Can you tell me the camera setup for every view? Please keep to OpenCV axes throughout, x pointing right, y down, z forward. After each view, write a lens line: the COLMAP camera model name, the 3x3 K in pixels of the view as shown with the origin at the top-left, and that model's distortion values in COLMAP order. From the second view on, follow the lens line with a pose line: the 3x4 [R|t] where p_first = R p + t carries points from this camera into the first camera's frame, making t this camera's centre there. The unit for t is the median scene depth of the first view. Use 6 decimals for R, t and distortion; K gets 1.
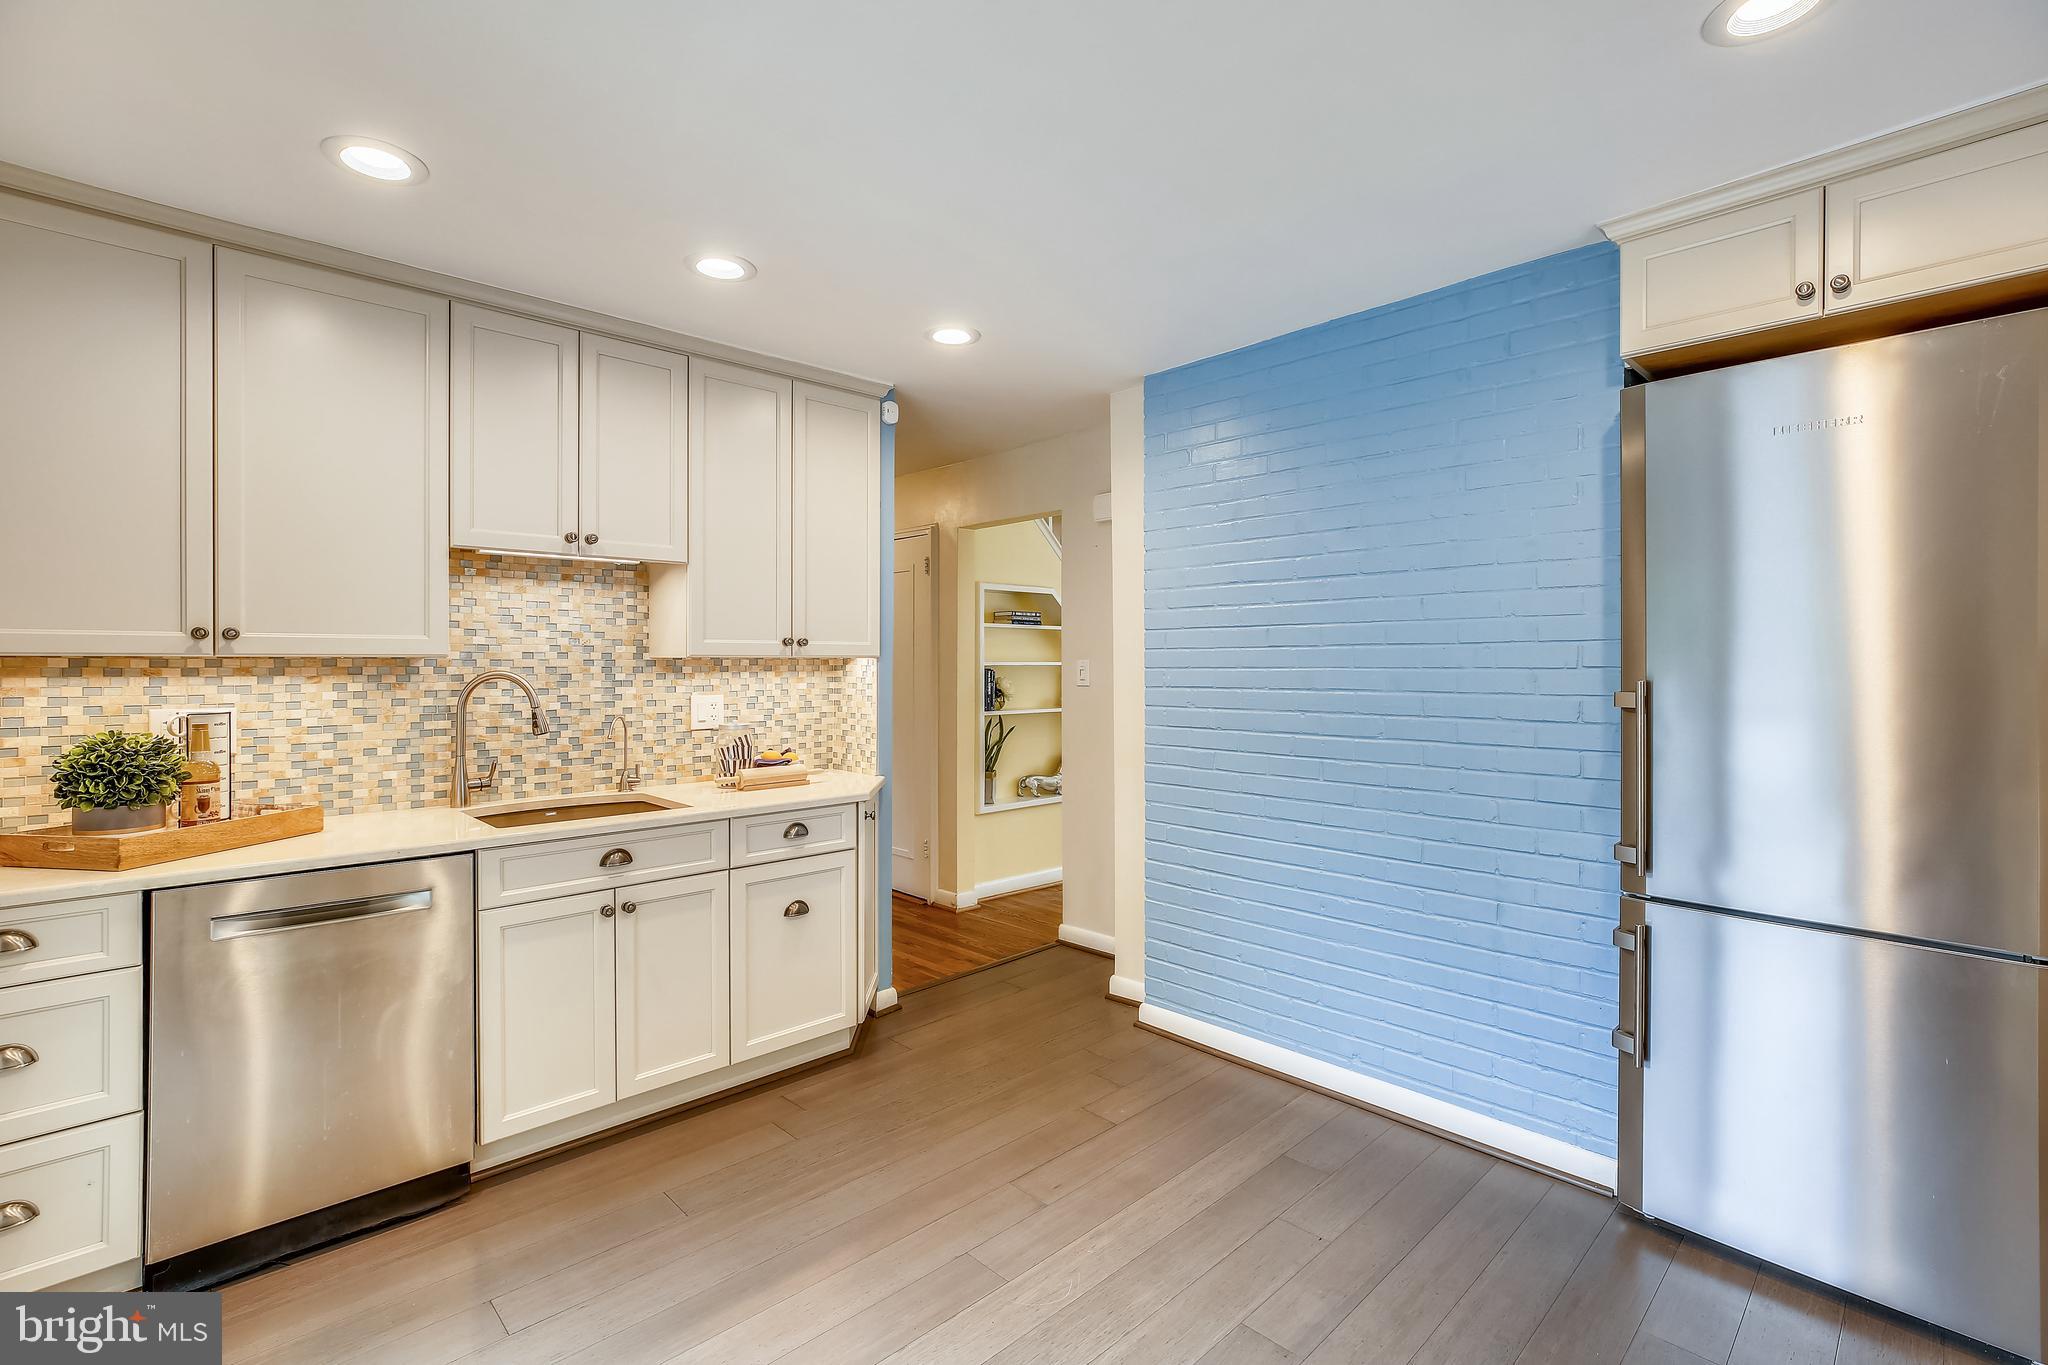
lens RADIAL K [[931.0, 0, 1024.2], [0, 931.0, 669.7], [0, 0, 1]] dist [-0.024843, 0.010164]
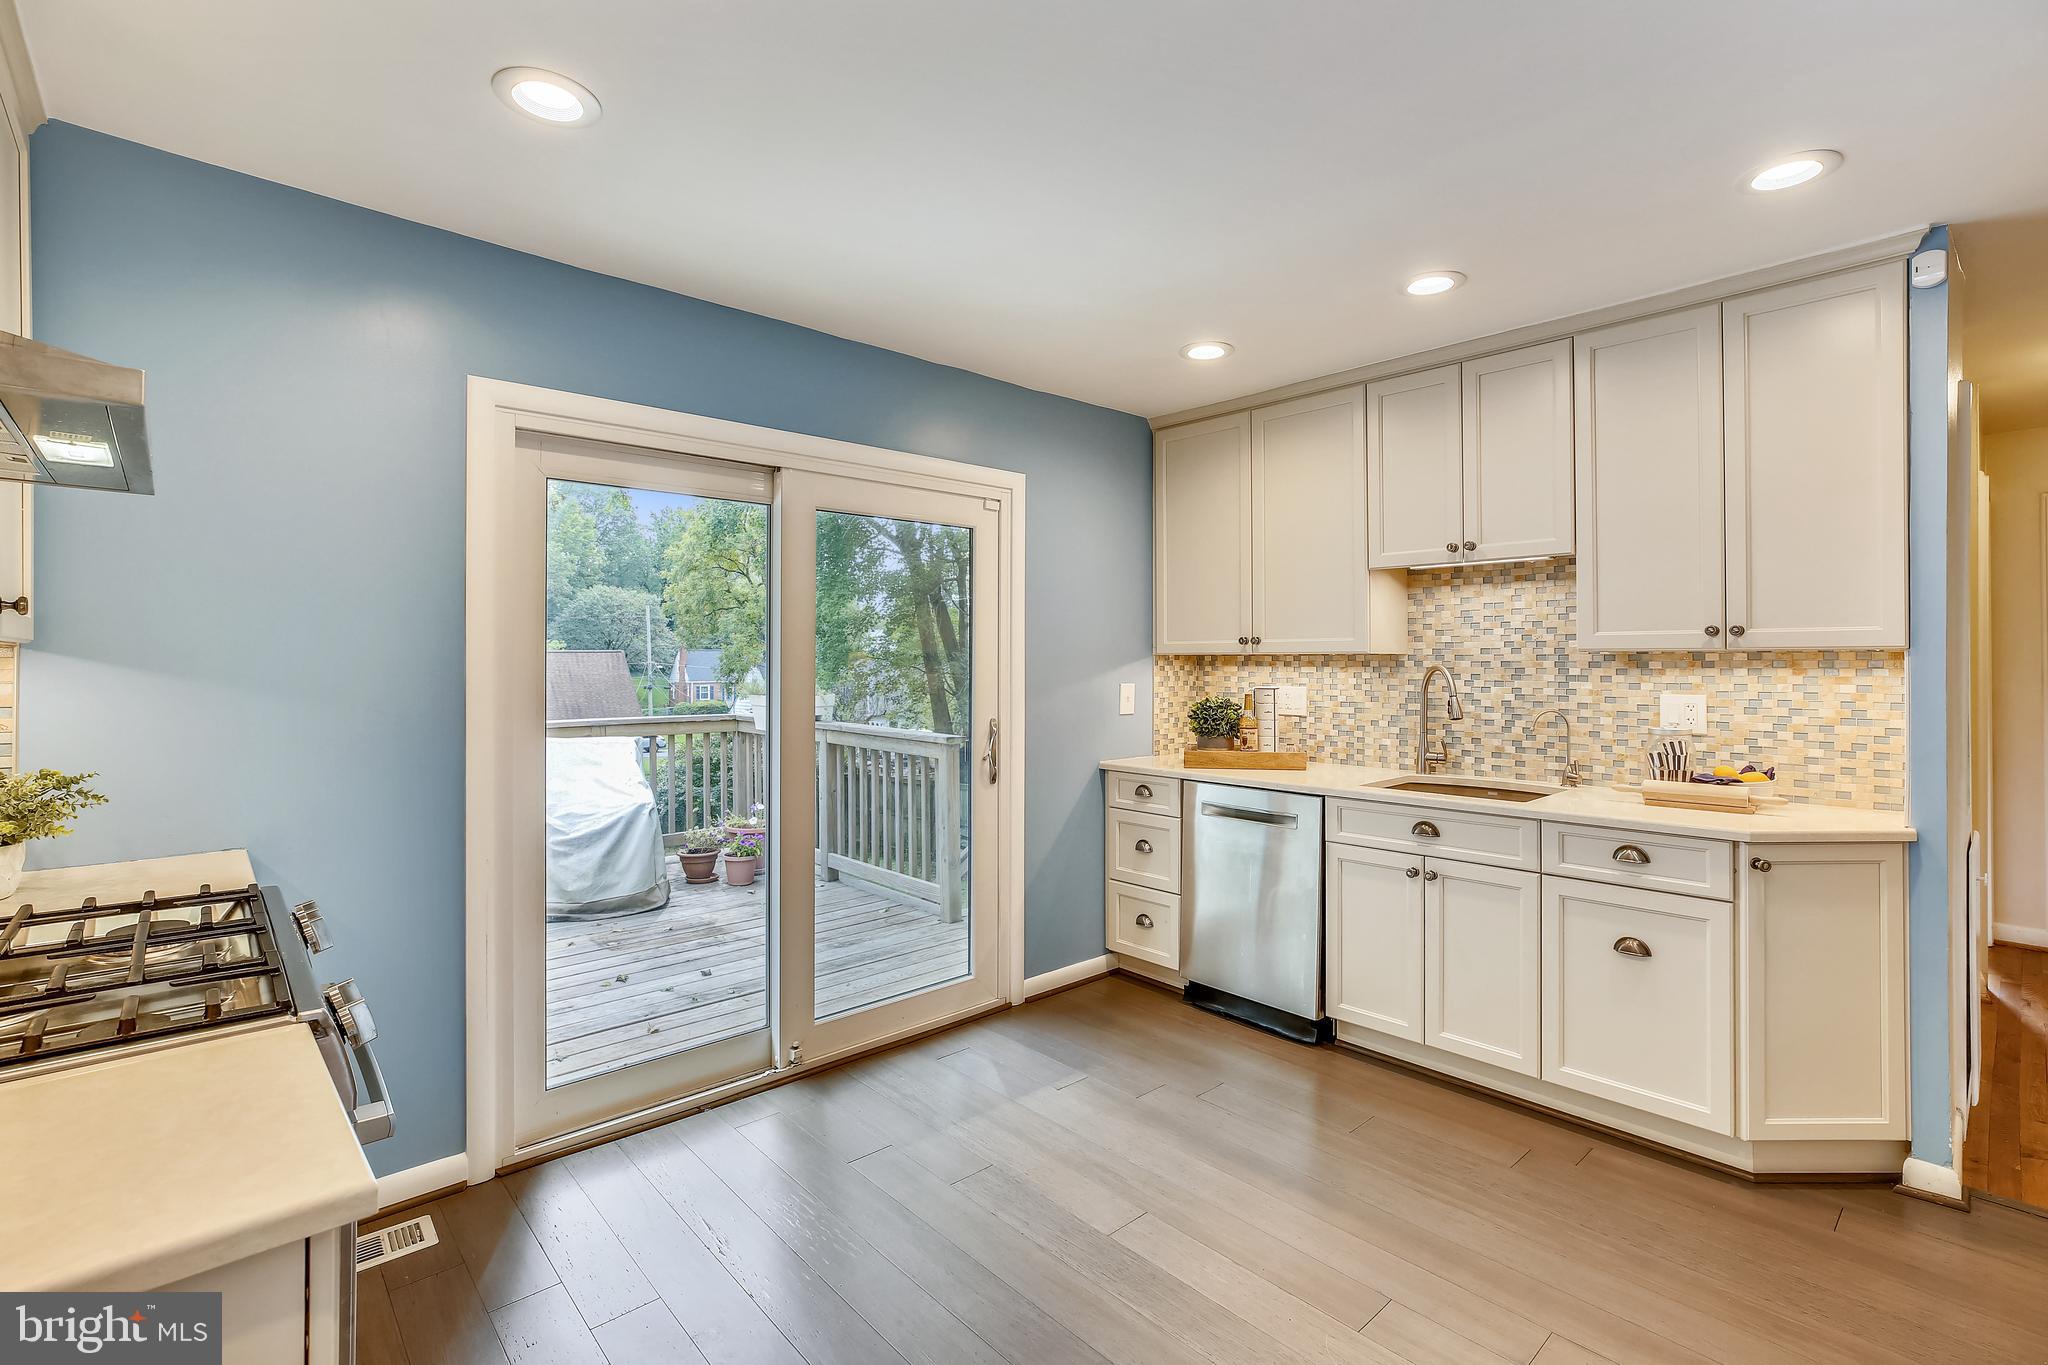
lens RADIAL K [[931.0, 0, 1028.2], [0, 931.0, 661.8], [0, 0, 1]] dist [-0.024843, 0.010164]
pose [[-0.027176, 0.003477, -0.999625, 0.621001], [-0.004735, 0.999982, 0.003607, -0.003842], [0.999619, 0.004831, -0.027159, 0.476169]]
